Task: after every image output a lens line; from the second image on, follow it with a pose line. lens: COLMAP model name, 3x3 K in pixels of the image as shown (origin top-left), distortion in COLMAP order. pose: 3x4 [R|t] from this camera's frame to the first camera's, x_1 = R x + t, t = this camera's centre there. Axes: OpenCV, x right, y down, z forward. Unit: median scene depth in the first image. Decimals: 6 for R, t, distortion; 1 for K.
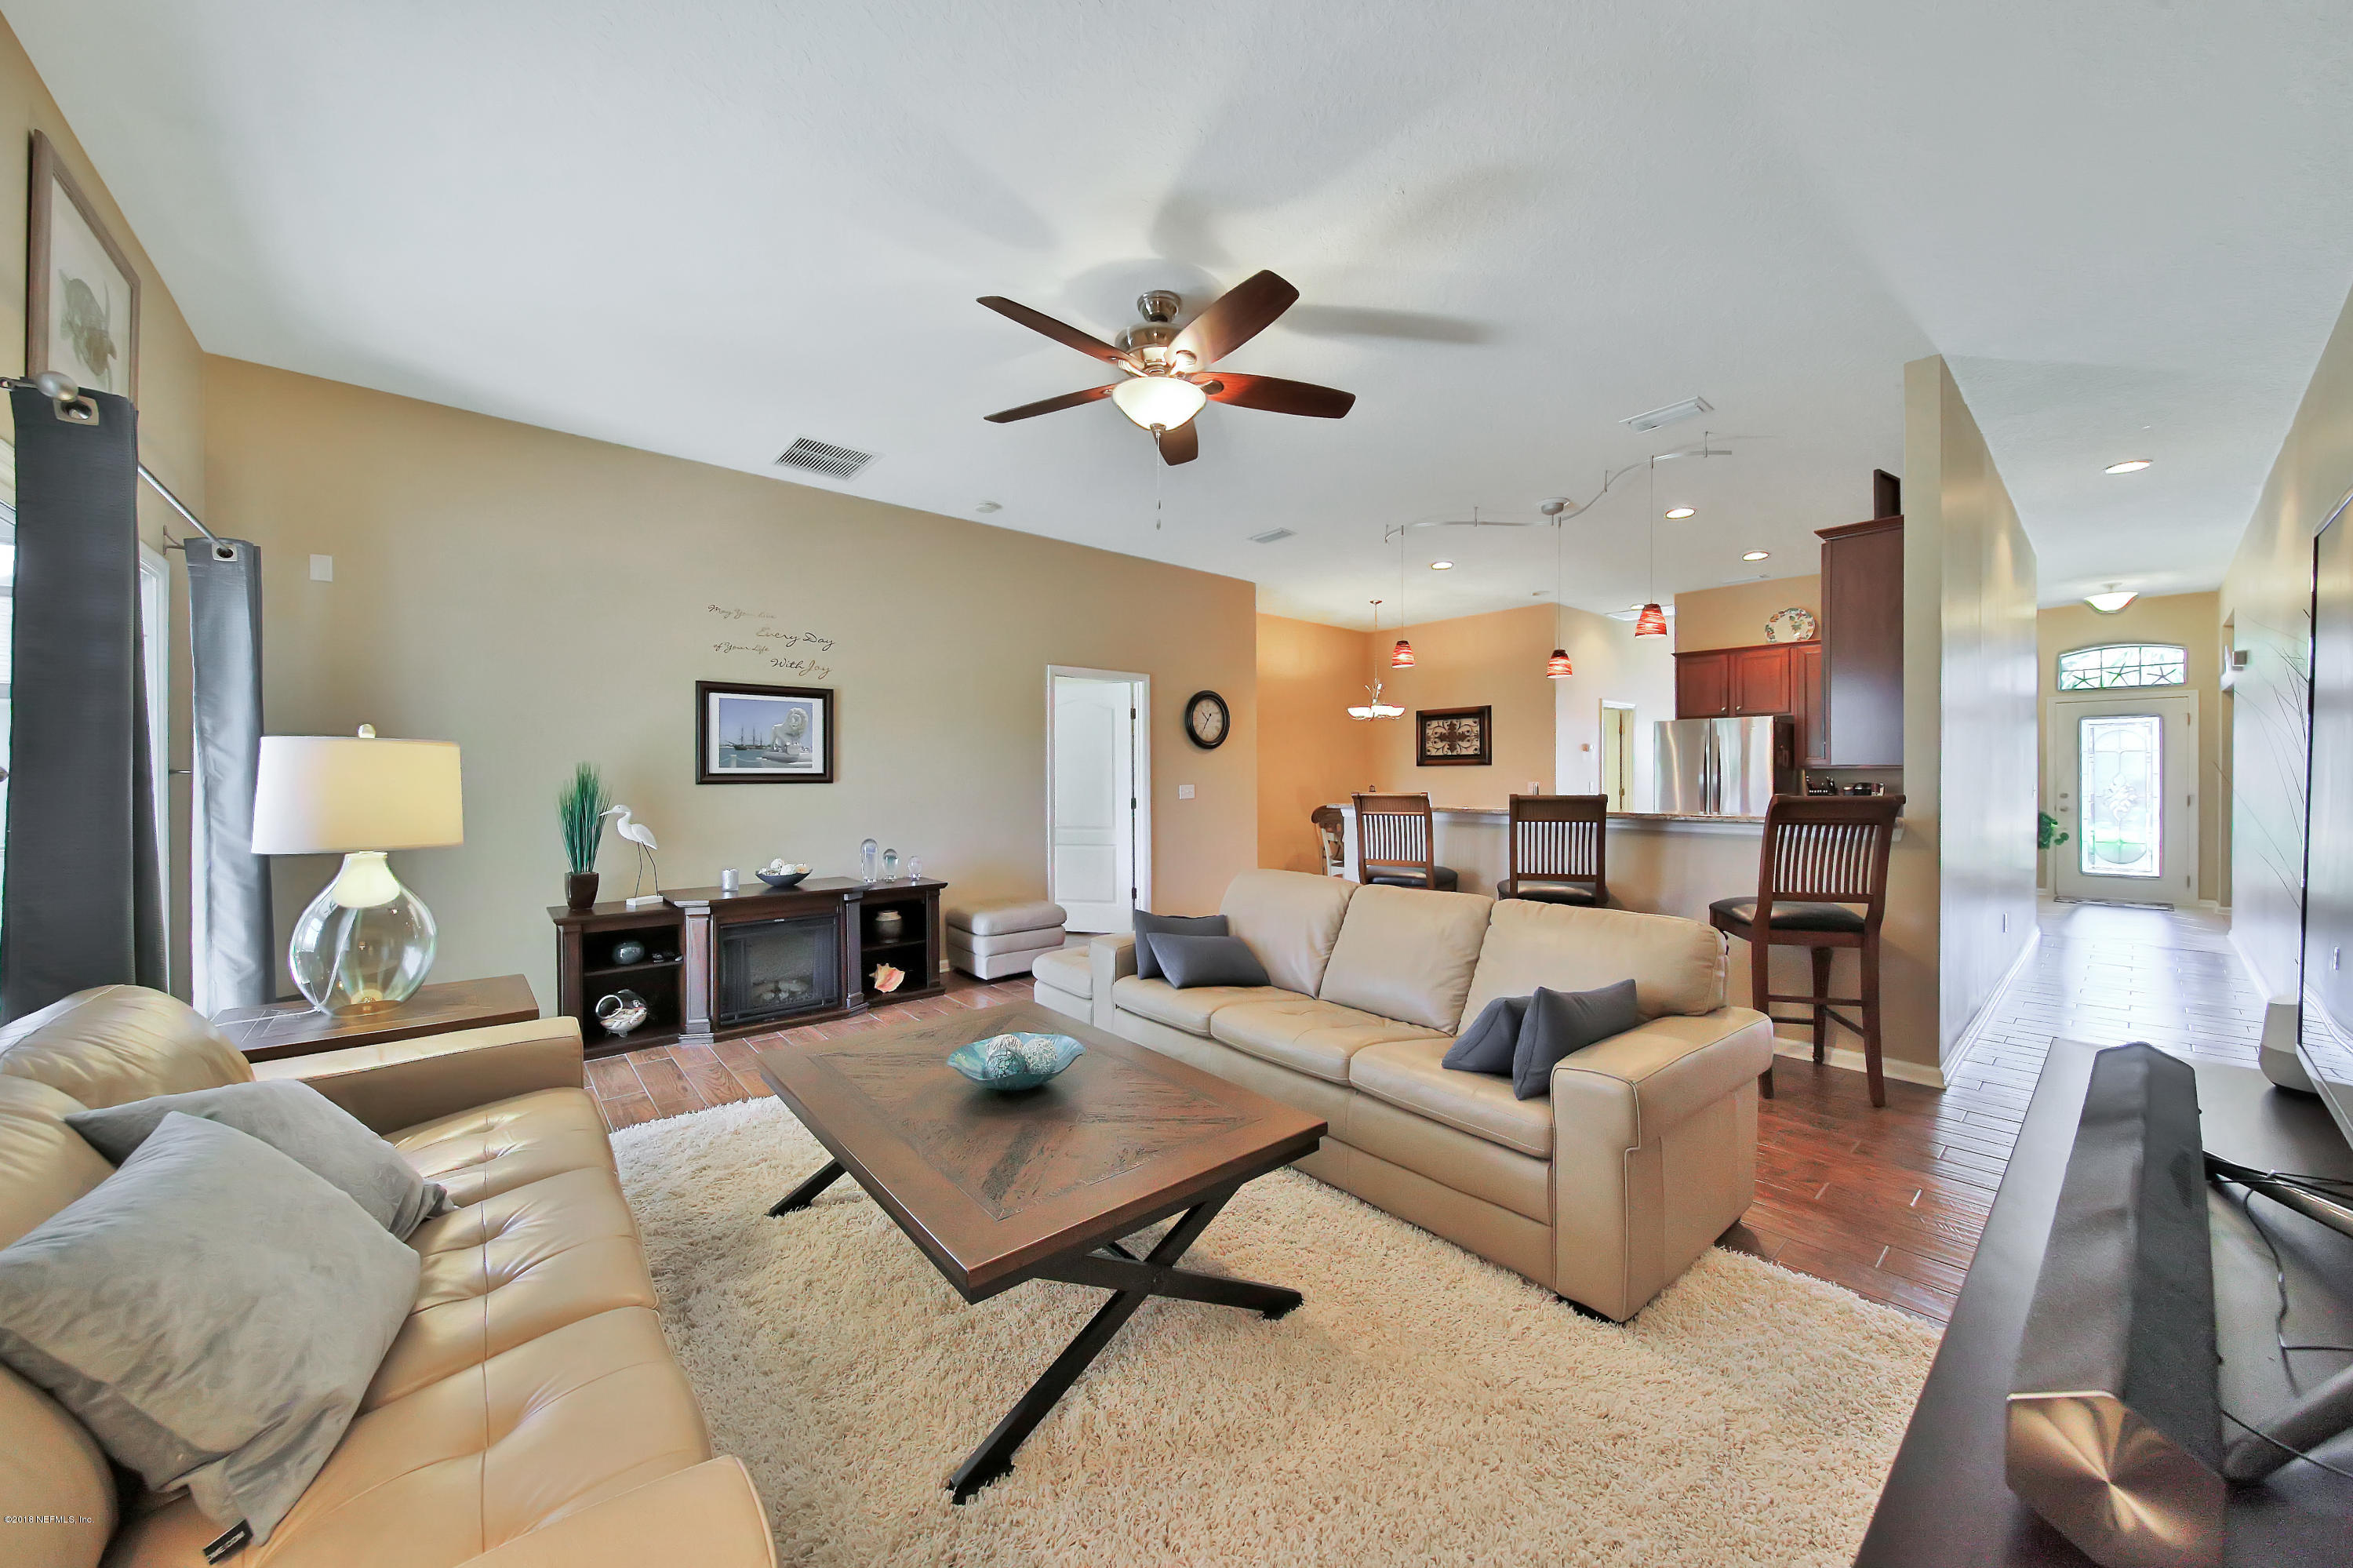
lens RADIAL K [[842.4, 0, 1184.4], [0, 842.4, 779.2], [0, 0, 1]] dist [-0.000295, -0.001227]
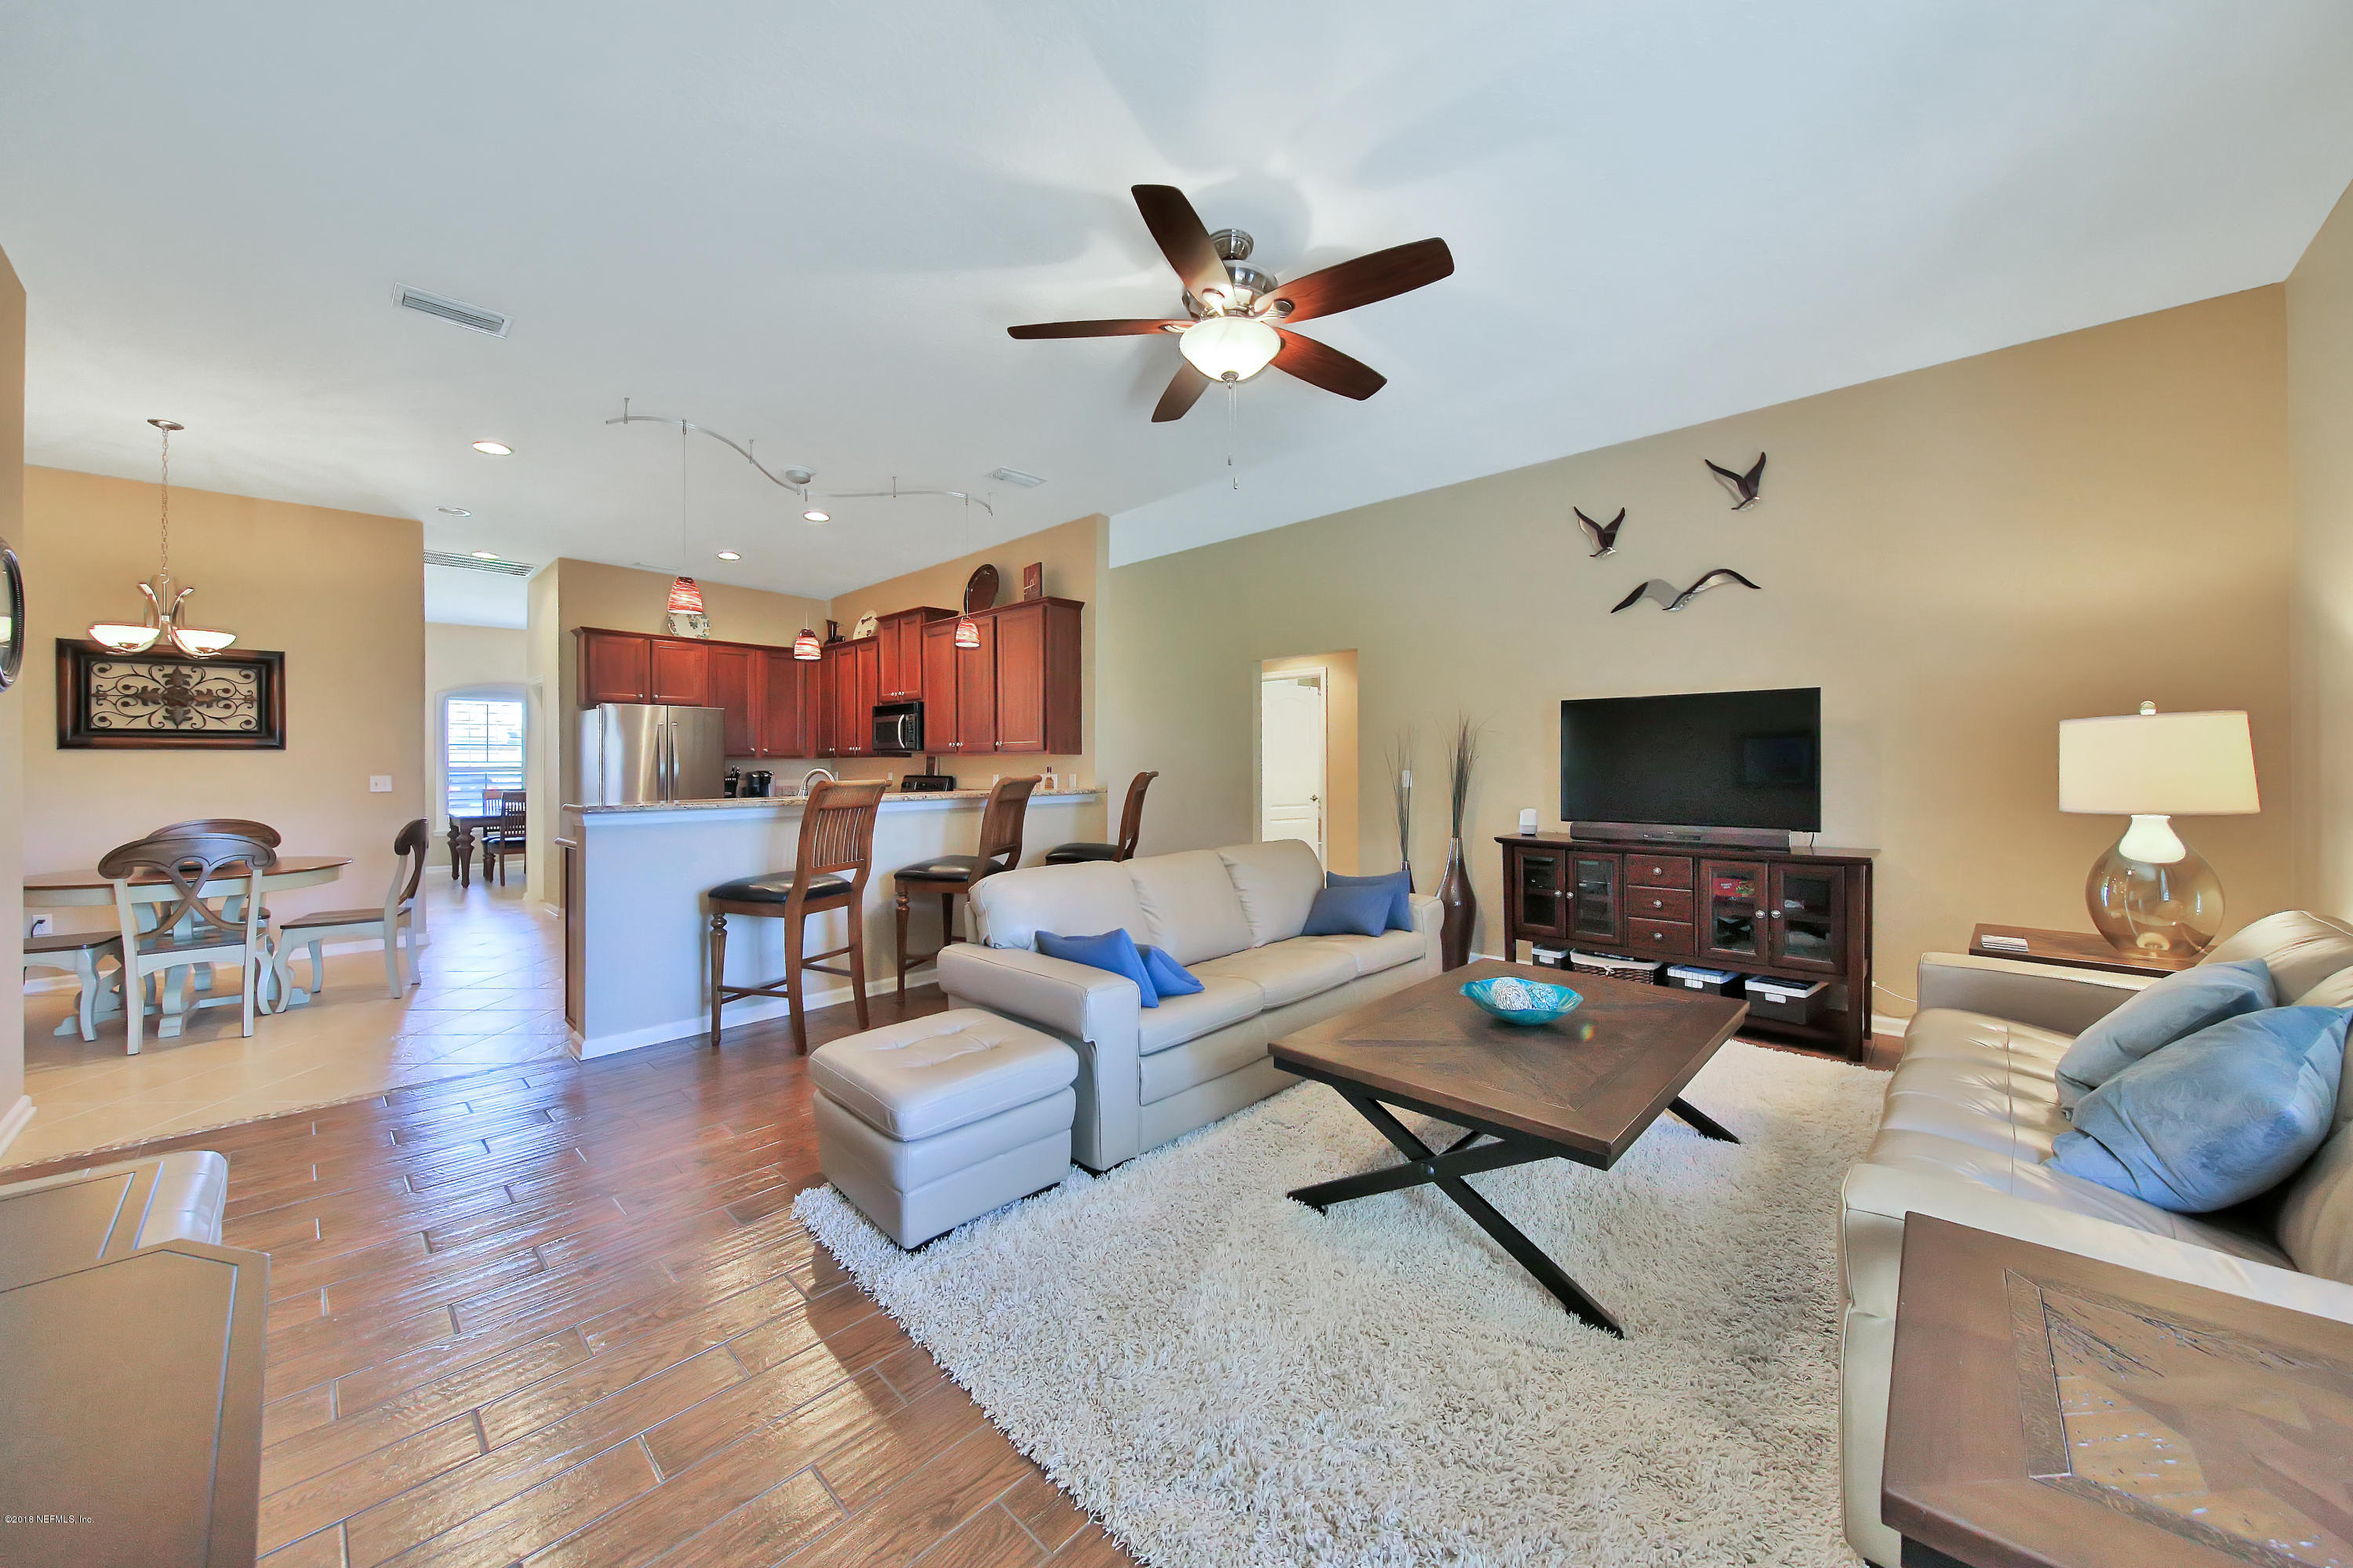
lens RADIAL K [[842.4, 0, 1177.6], [0, 842.4, 765.3], [0, 0, 1]] dist [-0.000295, -0.001227]
pose [[-0.098156, 0.003614, 0.995164, -0.472545], [0.008007, 0.999964, -0.002842, 0.003798], [-0.995139, 0.007689, -0.098181, 0.594913]]
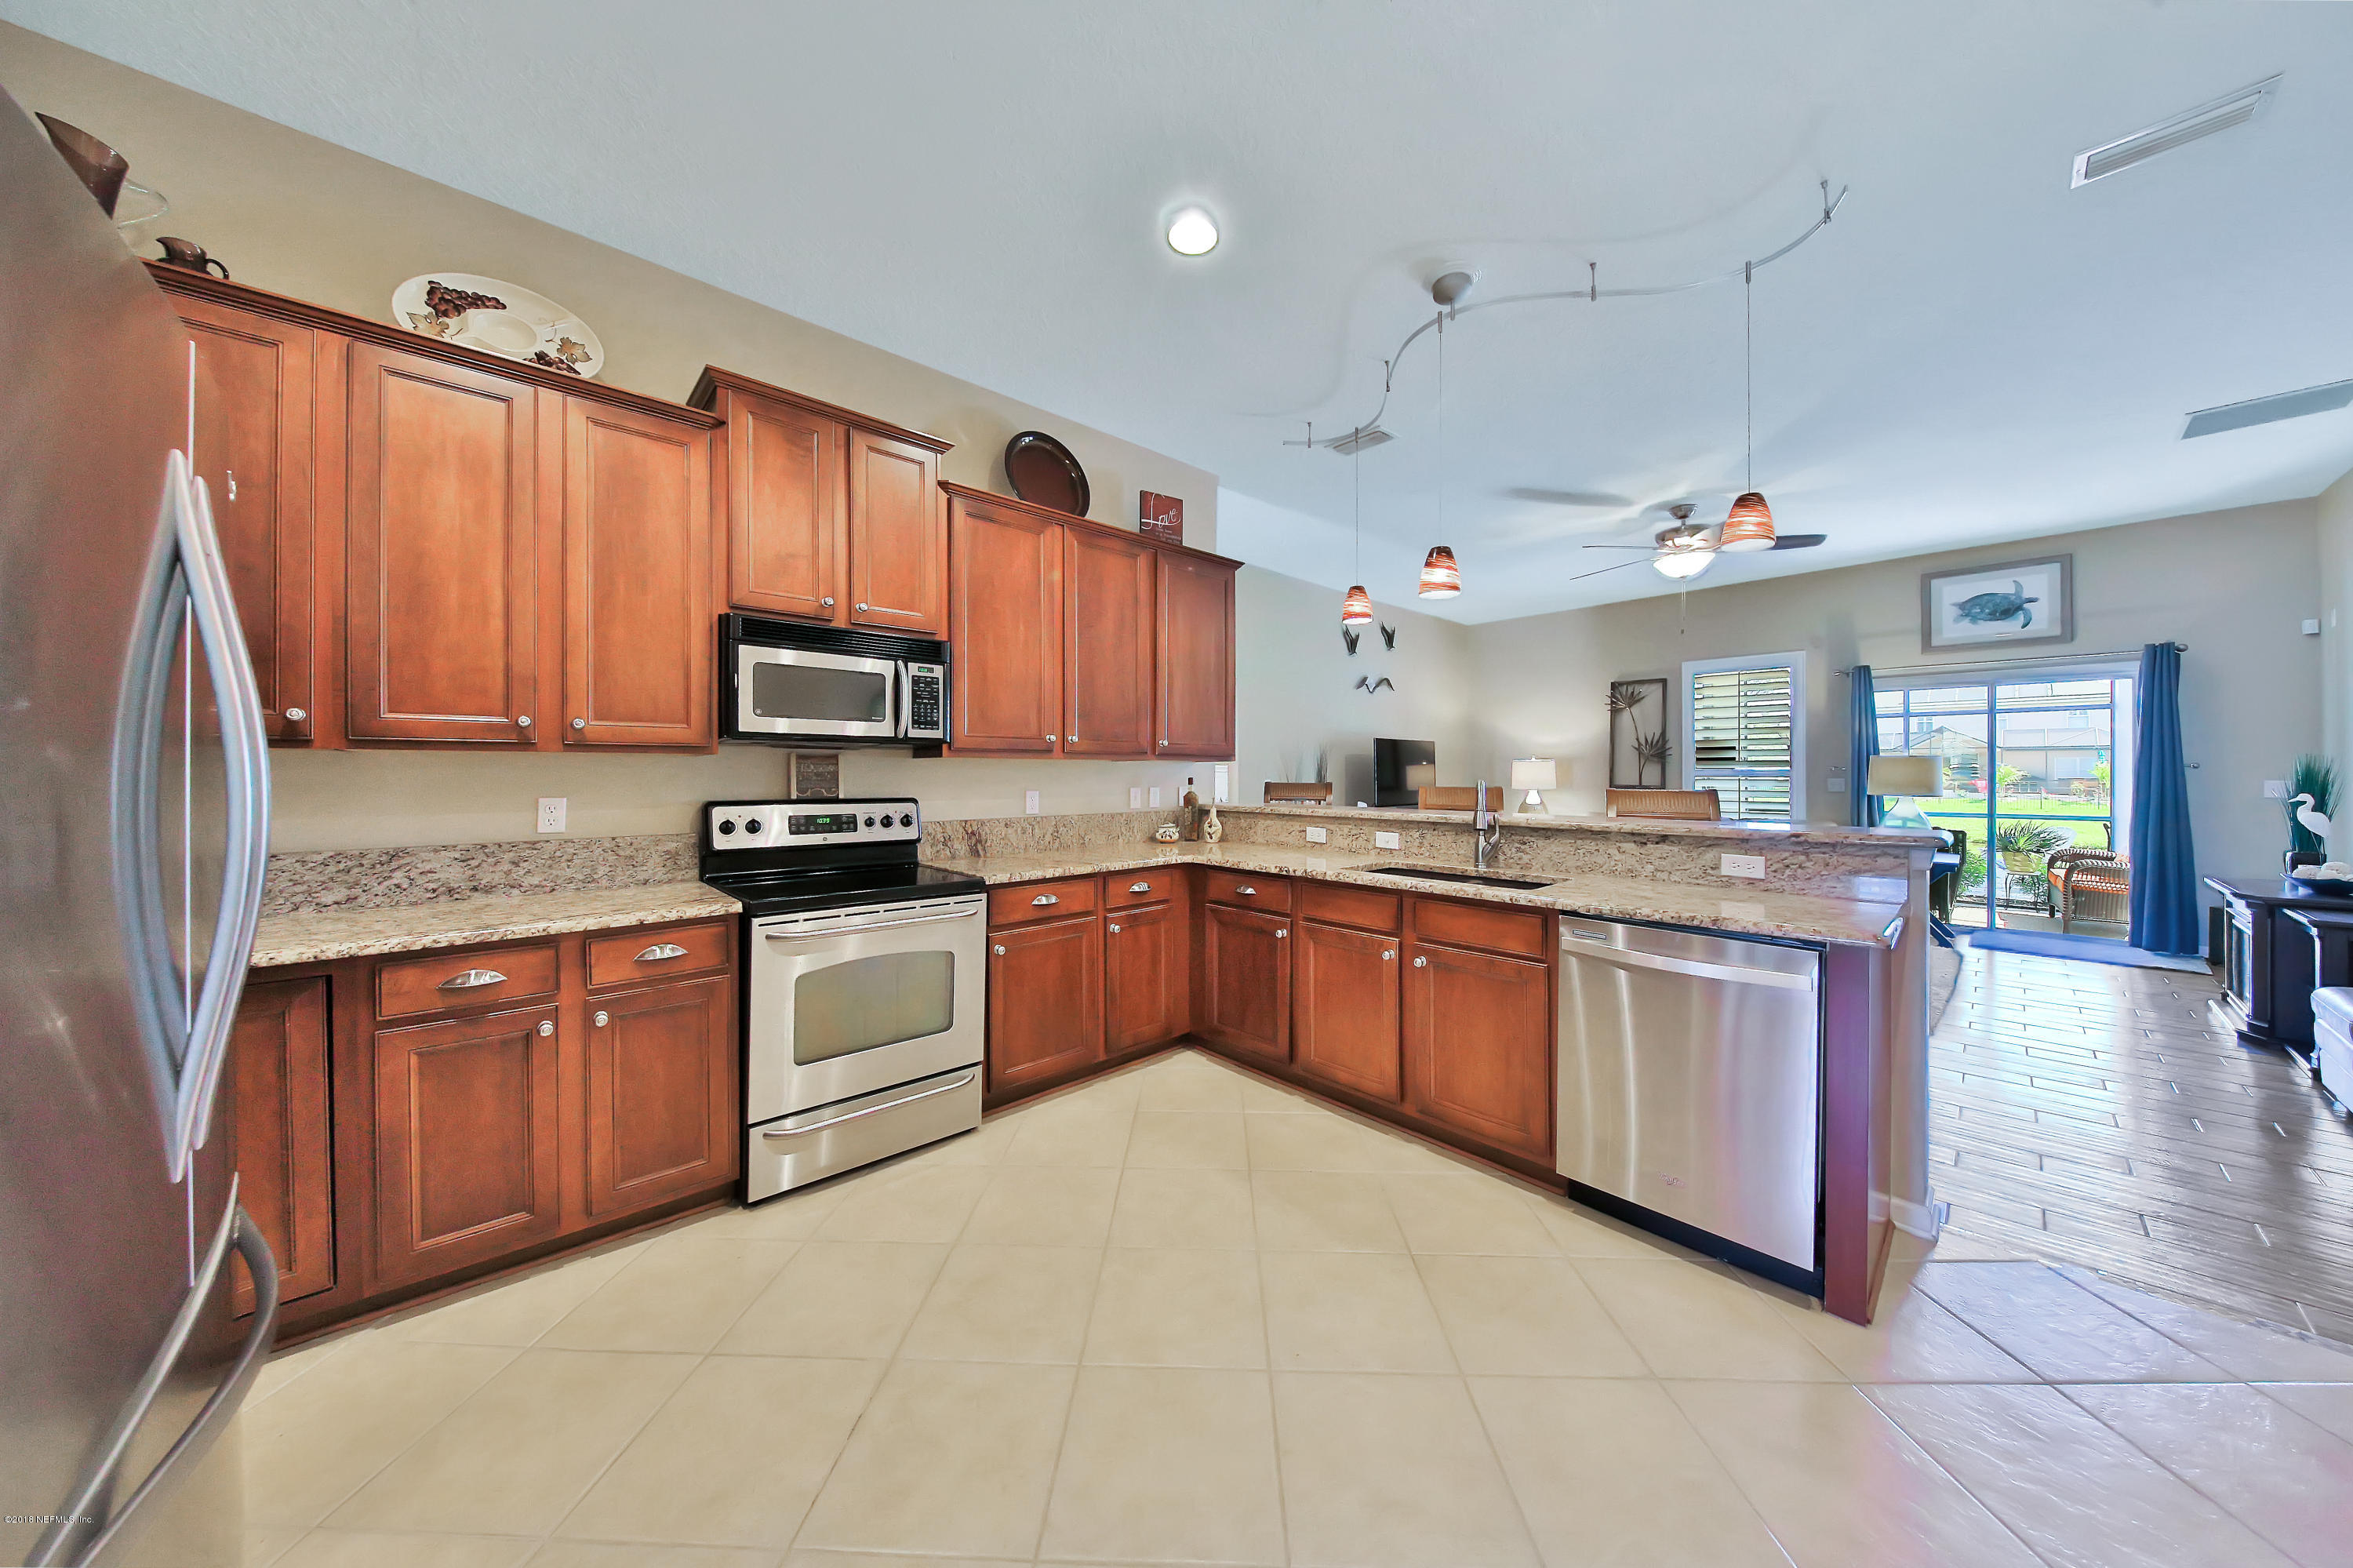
lens RADIAL K [[754.9, 0, 1190.7], [0, 754.9, 771.3], [0, 0, 1]] dist [-0.005059, -0.000649]
pose [[-0.999148, 0.005064, -0.040962, 0.568868], [0.005100, 0.999987, -0.000768, -0.002845], [0.040958, -0.000977, -0.999160, 1.324603]]
